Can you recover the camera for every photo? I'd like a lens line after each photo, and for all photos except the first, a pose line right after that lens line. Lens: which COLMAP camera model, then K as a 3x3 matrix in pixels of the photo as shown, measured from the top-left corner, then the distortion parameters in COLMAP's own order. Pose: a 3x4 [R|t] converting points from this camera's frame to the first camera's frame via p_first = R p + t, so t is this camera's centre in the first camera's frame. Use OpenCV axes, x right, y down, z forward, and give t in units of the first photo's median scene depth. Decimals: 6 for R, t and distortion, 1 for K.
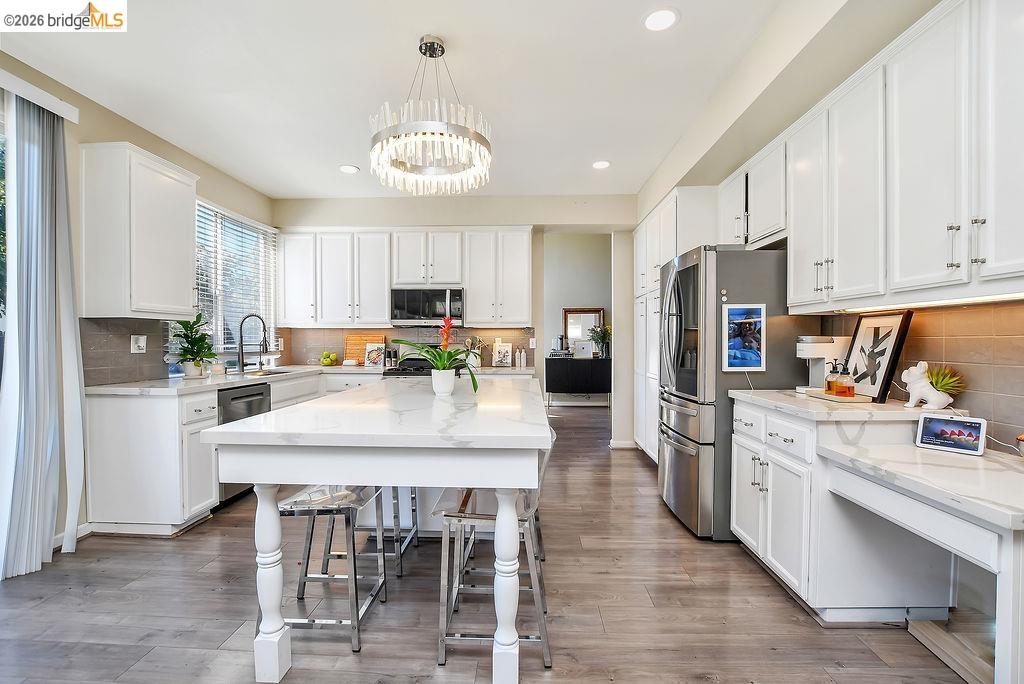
lens RADIAL K [[468.0, 0, 505.0], [0, 468.0, 344.1], [0, 0, 1]] dist [-0.017450, 0.007607]
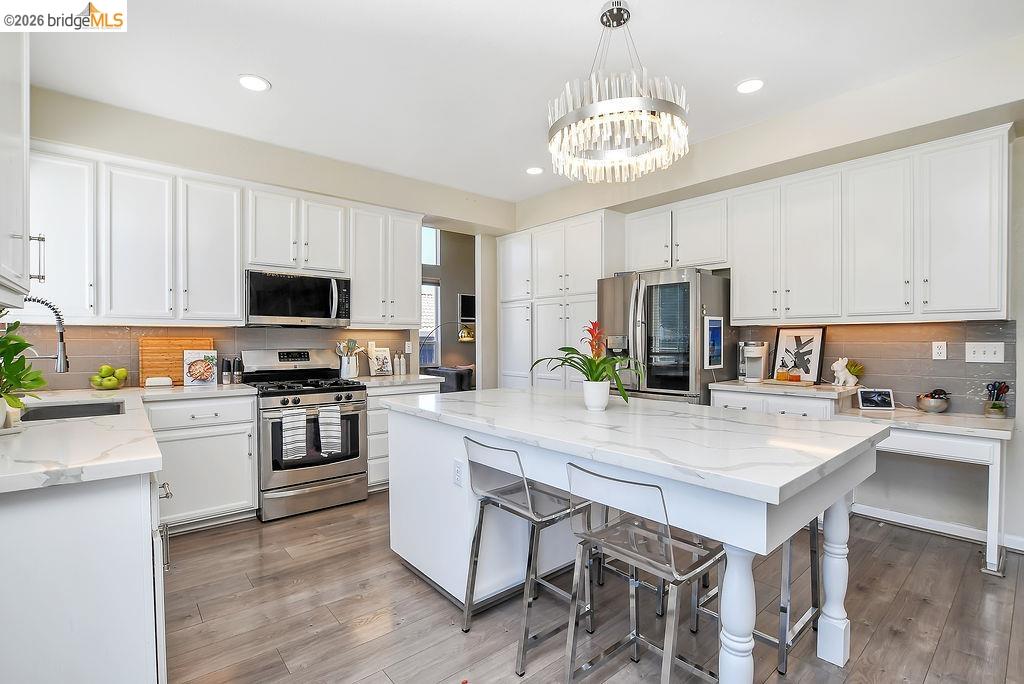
lens RADIAL K [[468.0, 0, 505.0], [0, 468.0, 344.1], [0, 0, 1]] dist [-0.017450, 0.007607]
pose [[0.735562, -0.006769, 0.677424, -0.587387], [0.007458, 0.999970, 0.001894, -0.012060], [-0.677417, 0.003659, 0.735590, 0.328895]]
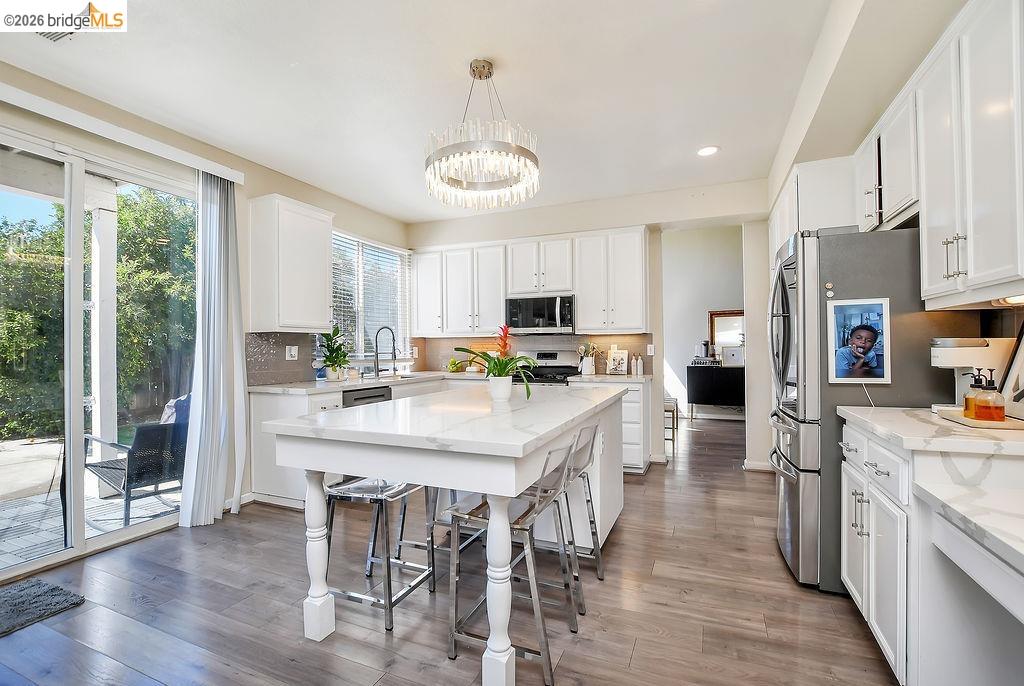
lens RADIAL K [[468.0, 0, 505.0], [0, 468.0, 345.1], [0, 0, 1]] dist [-0.017450, 0.007607]
pose [[0.935482, -0.010642, -0.353214, 0.168733], [0.005828, 0.999875, -0.014689, 0.000730], [0.353327, 0.011683, 0.935427, 0.029507]]
